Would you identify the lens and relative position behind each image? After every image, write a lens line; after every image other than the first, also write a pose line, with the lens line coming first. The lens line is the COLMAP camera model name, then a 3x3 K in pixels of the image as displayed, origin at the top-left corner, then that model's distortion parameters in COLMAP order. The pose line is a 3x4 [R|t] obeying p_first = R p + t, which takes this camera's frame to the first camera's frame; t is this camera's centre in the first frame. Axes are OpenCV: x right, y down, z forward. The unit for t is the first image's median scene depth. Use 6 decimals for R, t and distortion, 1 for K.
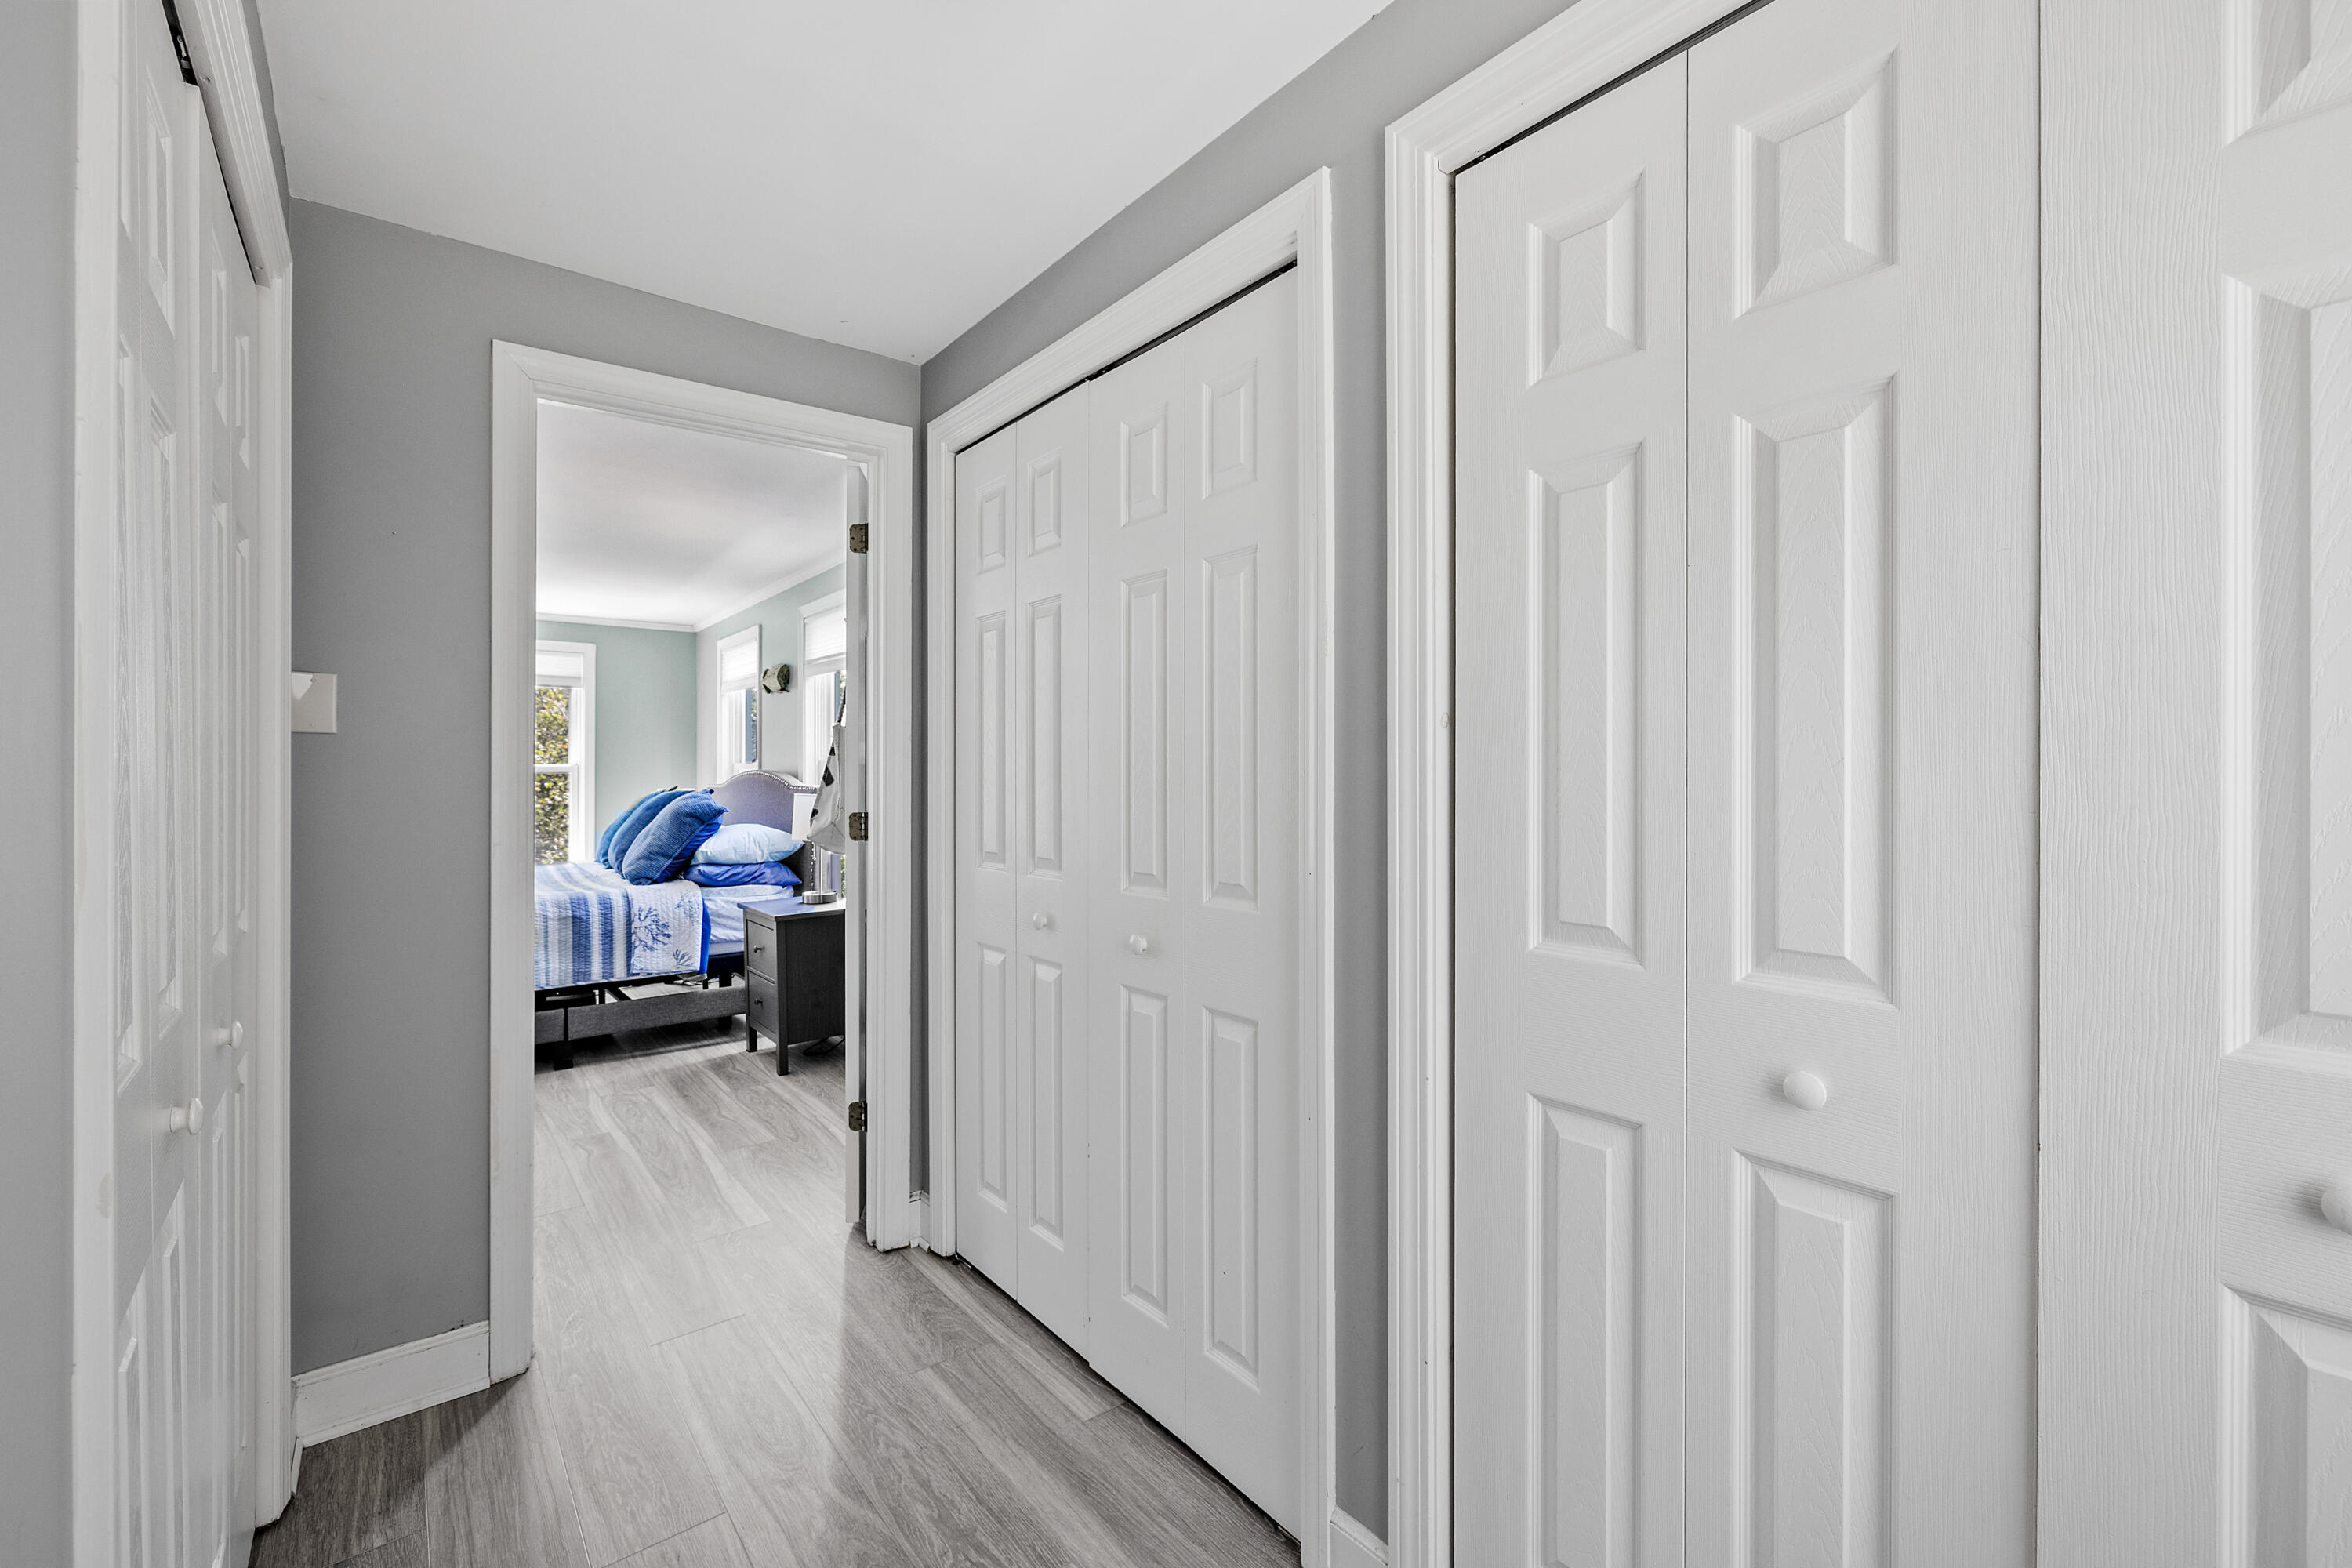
lens RADIAL K [[976.5, 0, 1155.4], [0, 976.5, 780.1], [0, 0, 1]] dist [0.004235, 0.000859]
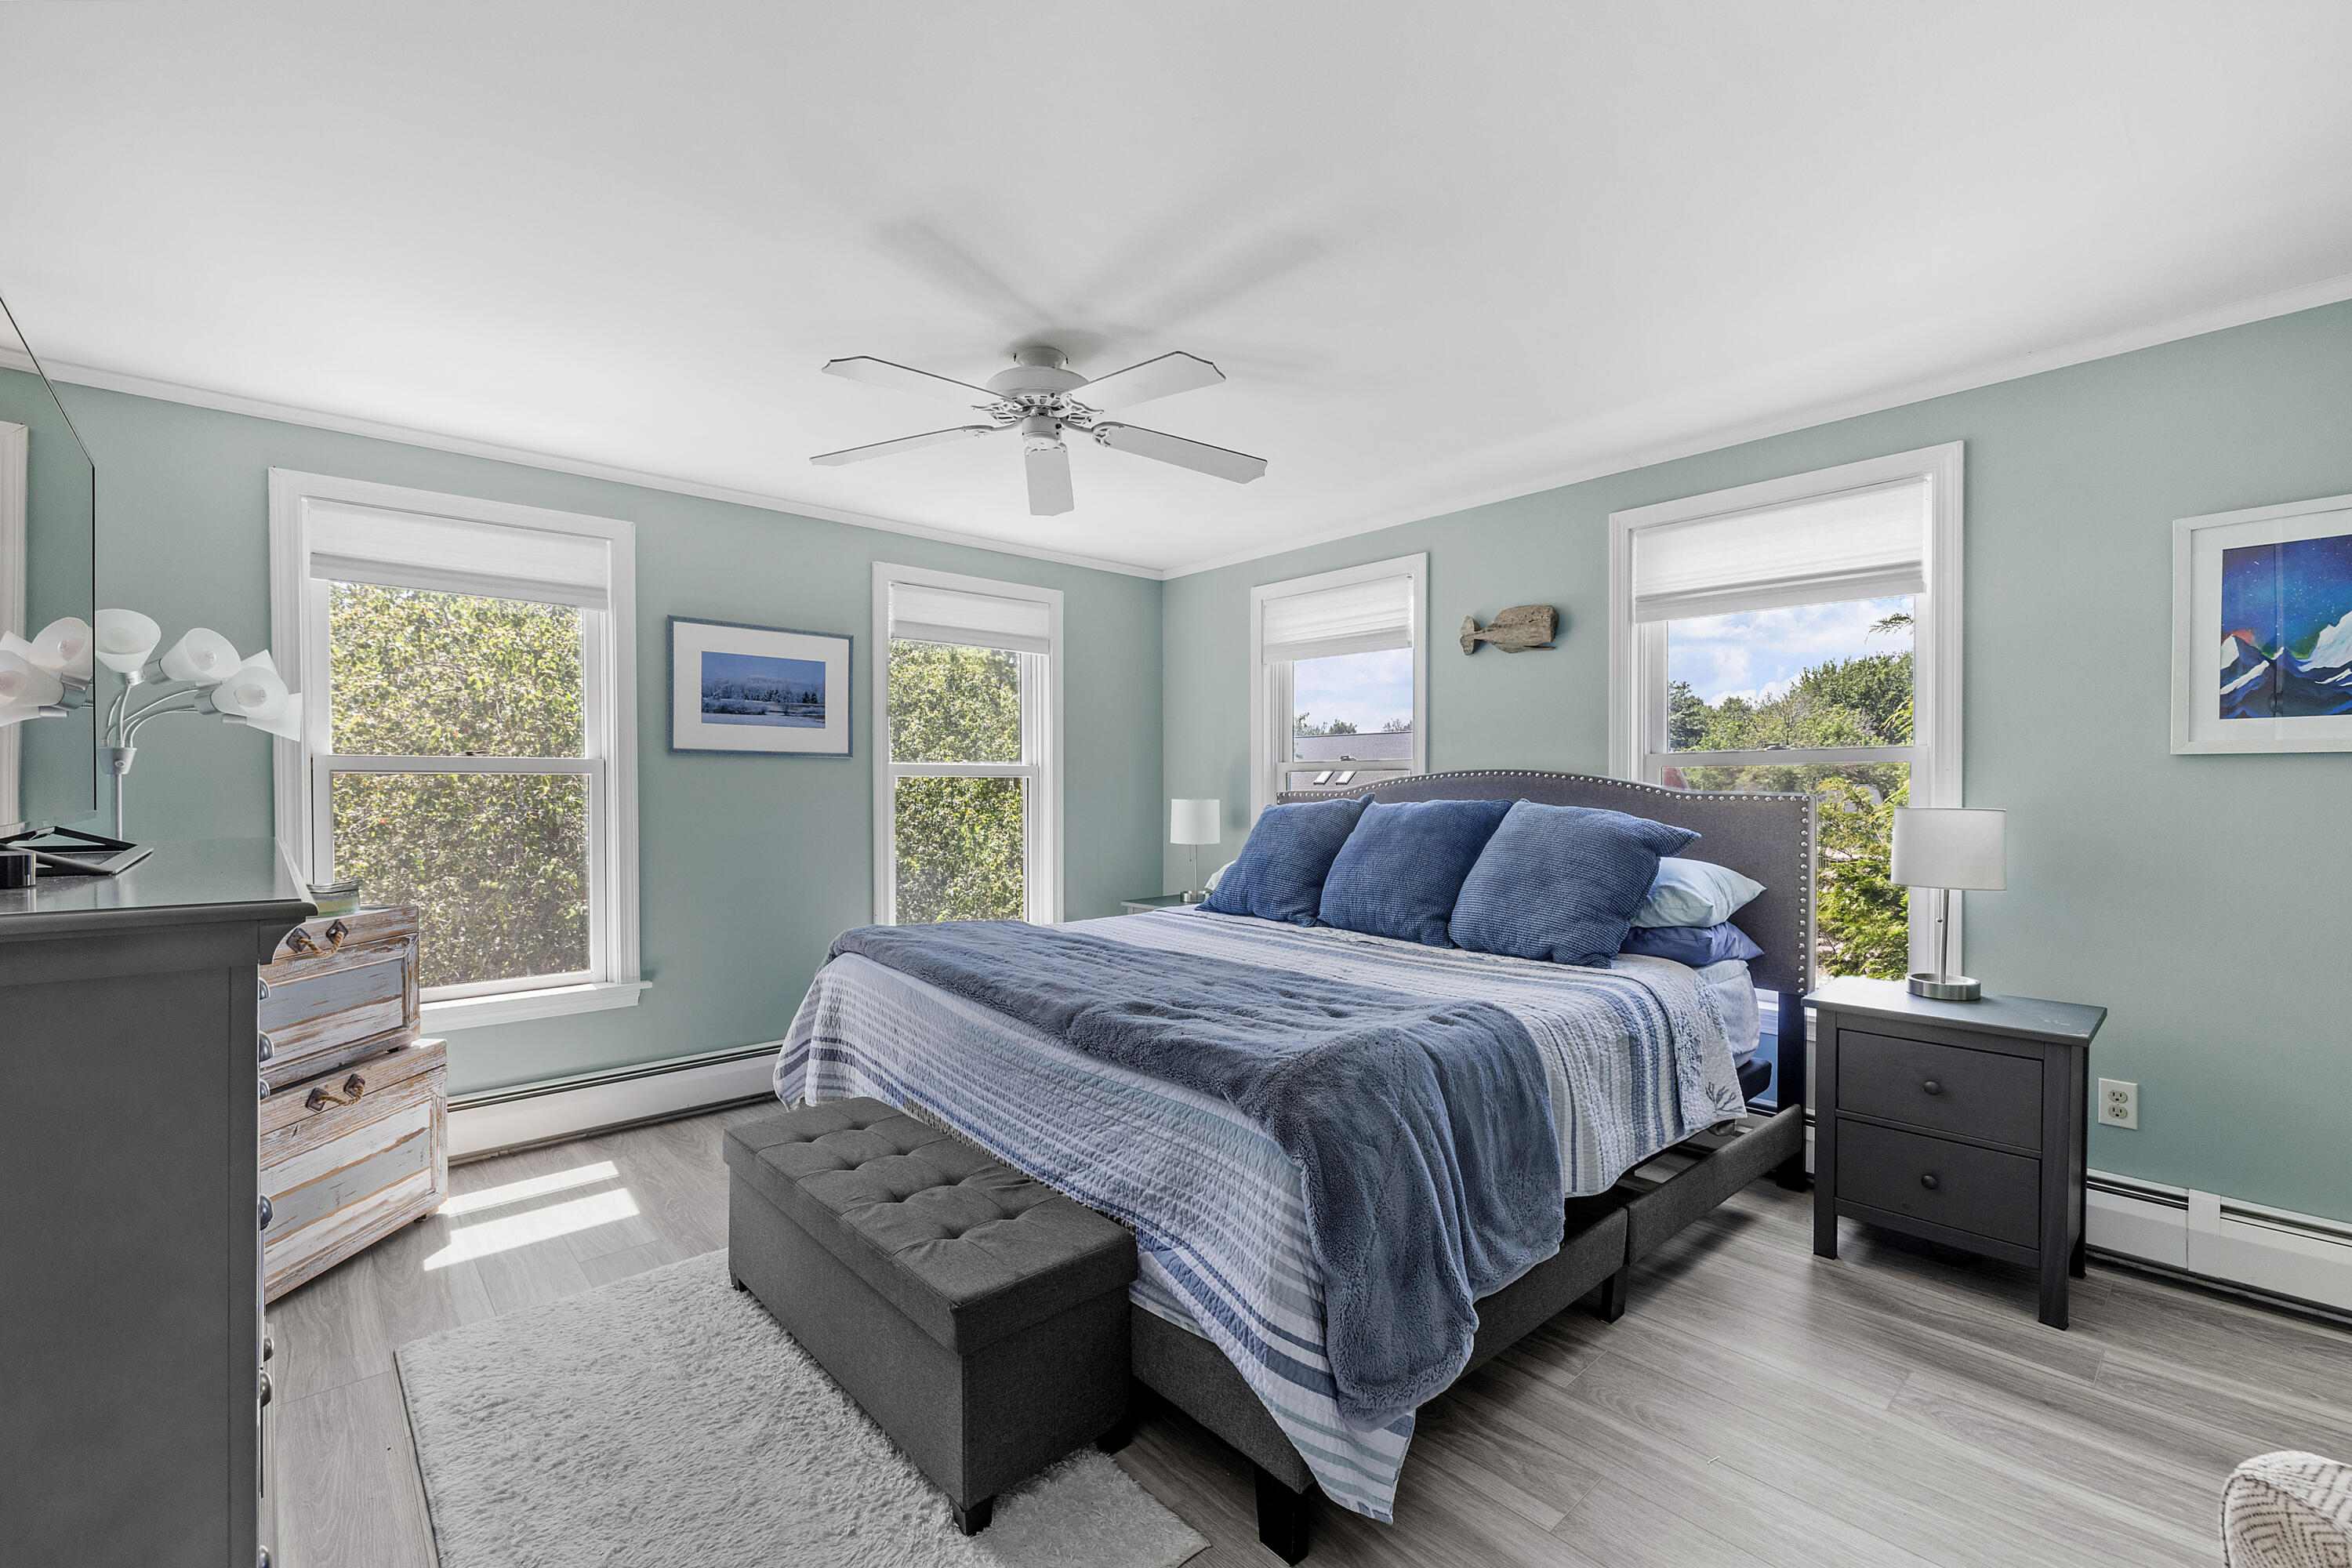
lens RADIAL K [[976.5, 0, 1154.2], [0, 976.5, 804.4], [0, 0, 1]] dist [0.004235, 0.000859]
pose [[0.998673, -0.001843, 0.051472, -0.814999], [0.000900, 0.999831, 0.018339, 0.001059], [-0.051497, -0.018269, 0.998506, 0.437456]]
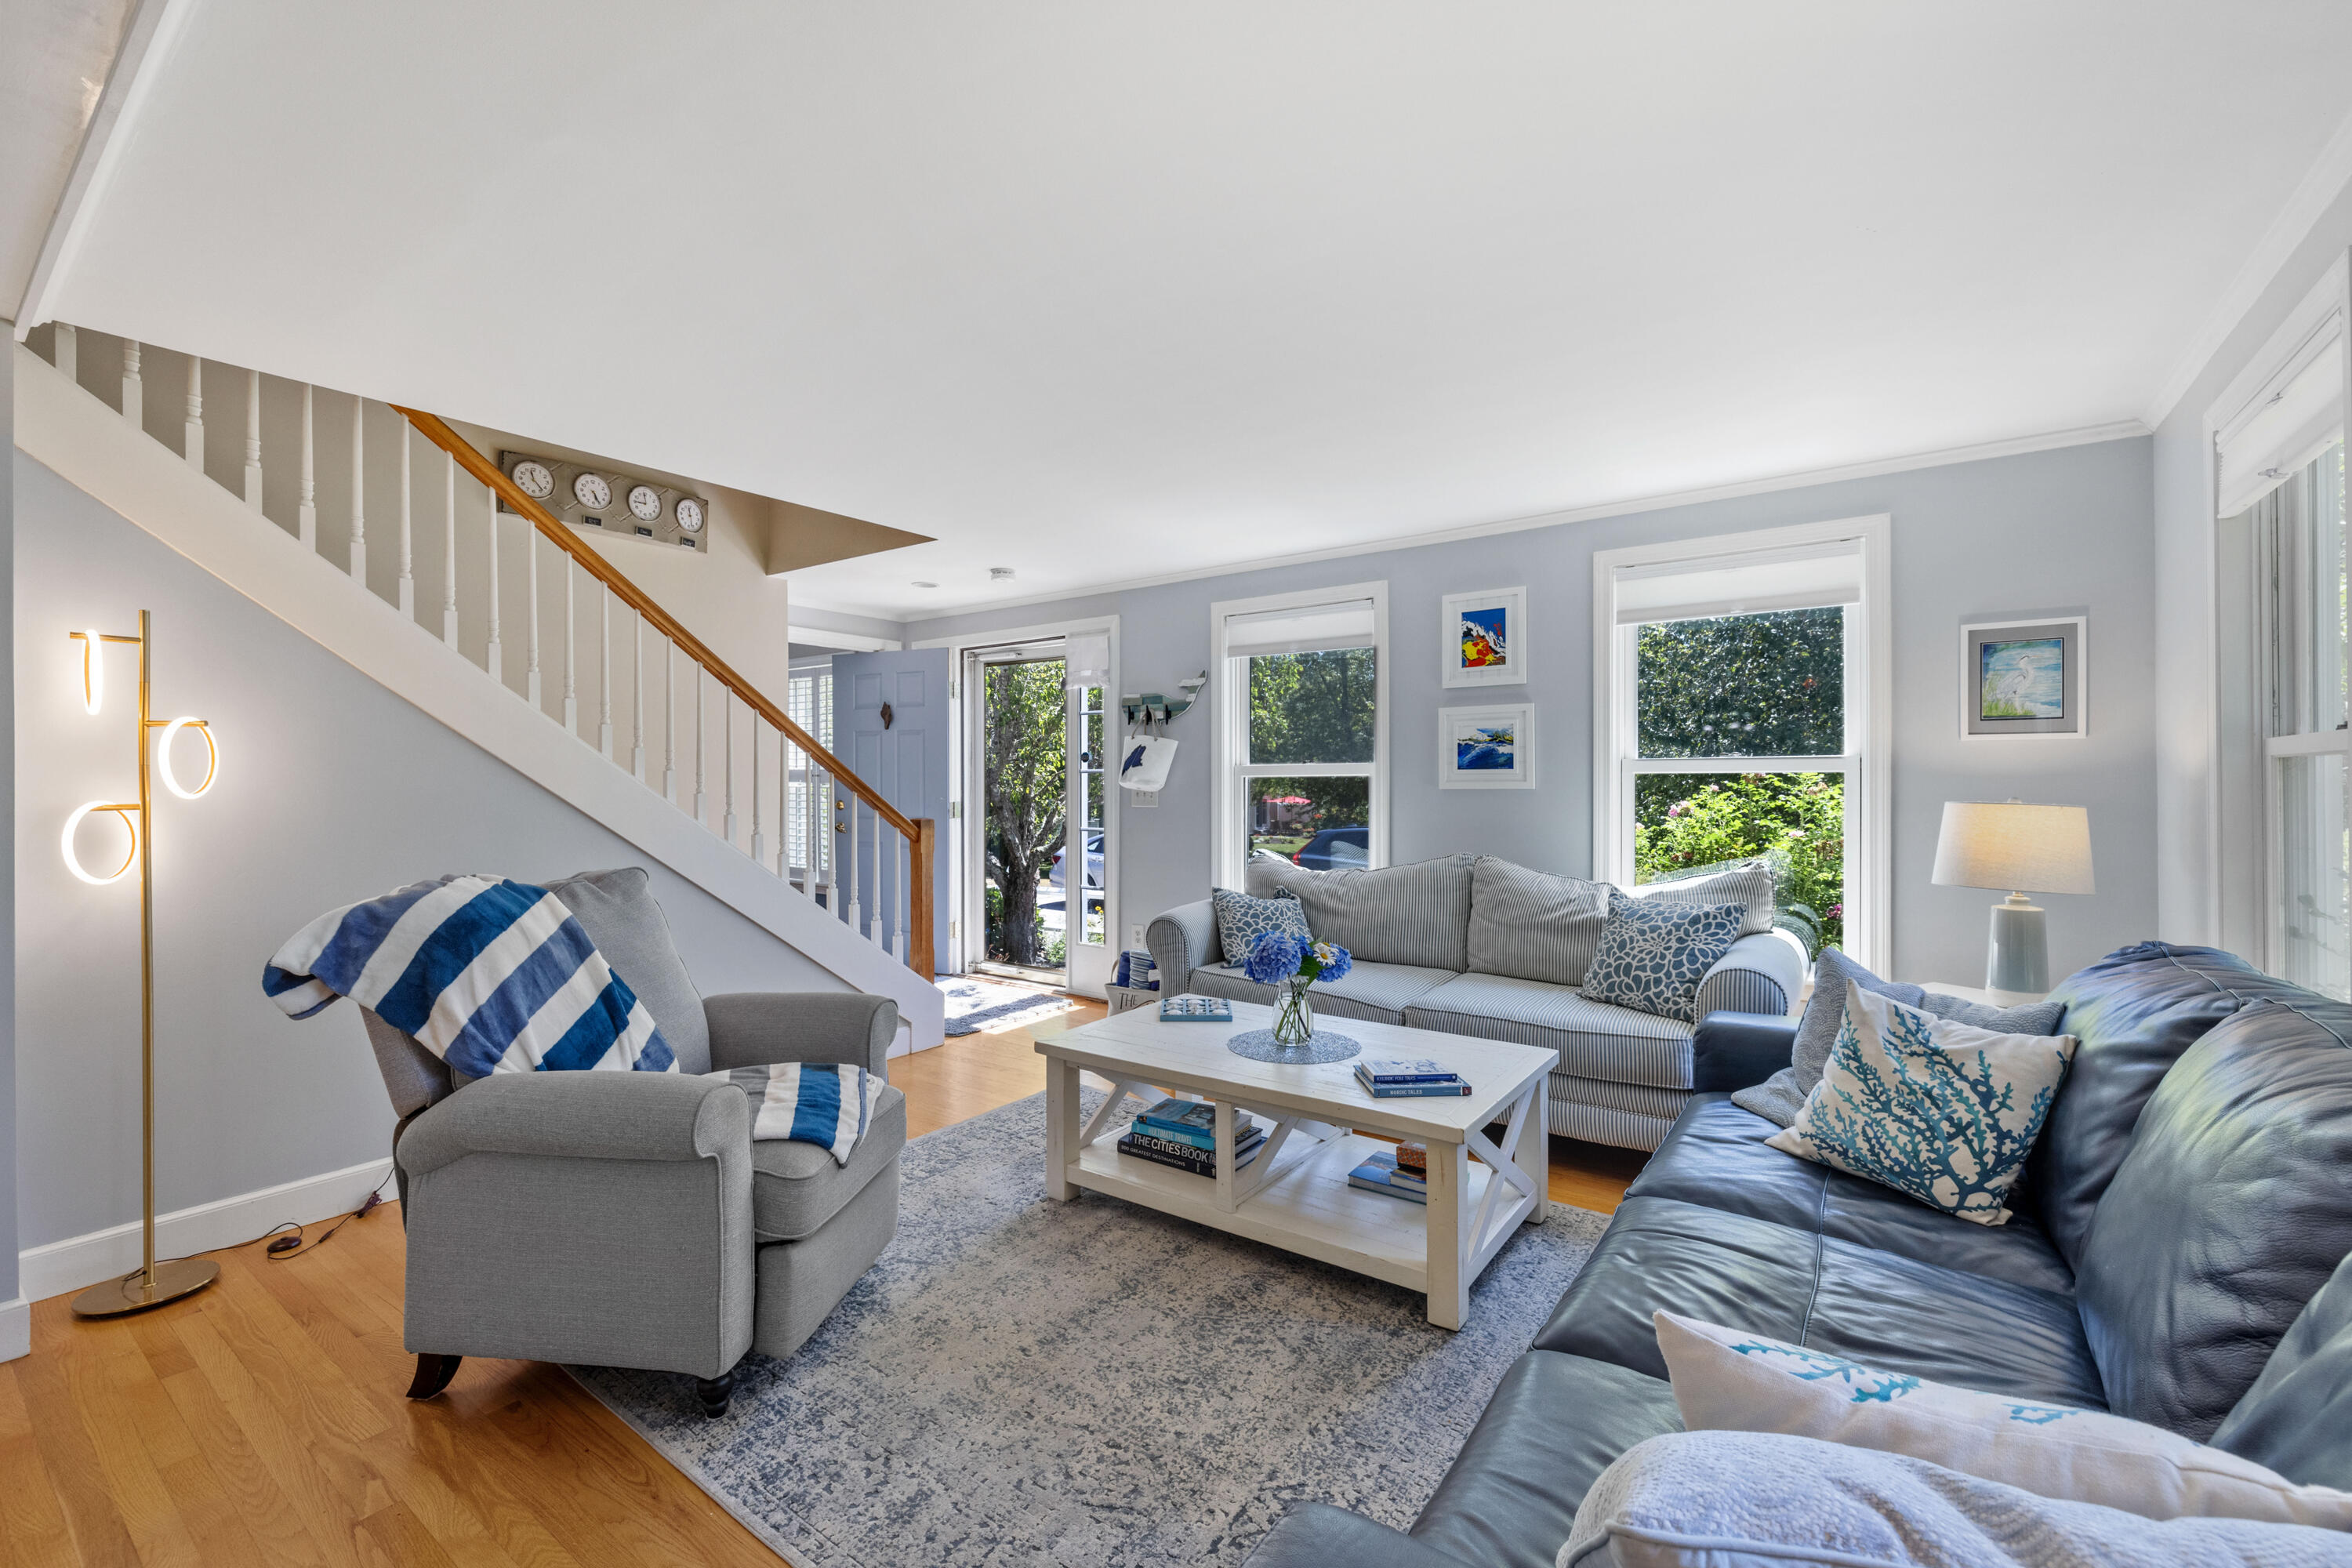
lens RADIAL K [[976.5, 0, 1189.8], [0, 976.5, 775.0], [0, 0, 1]] dist [0.004235, 0.000859]
pose [[0.286761, -0.007669, -0.957972, -0.290763], [0.001725, 0.999970, -0.007489, -0.001914], [0.958001, 0.000495, 0.286765, 0.762171]]
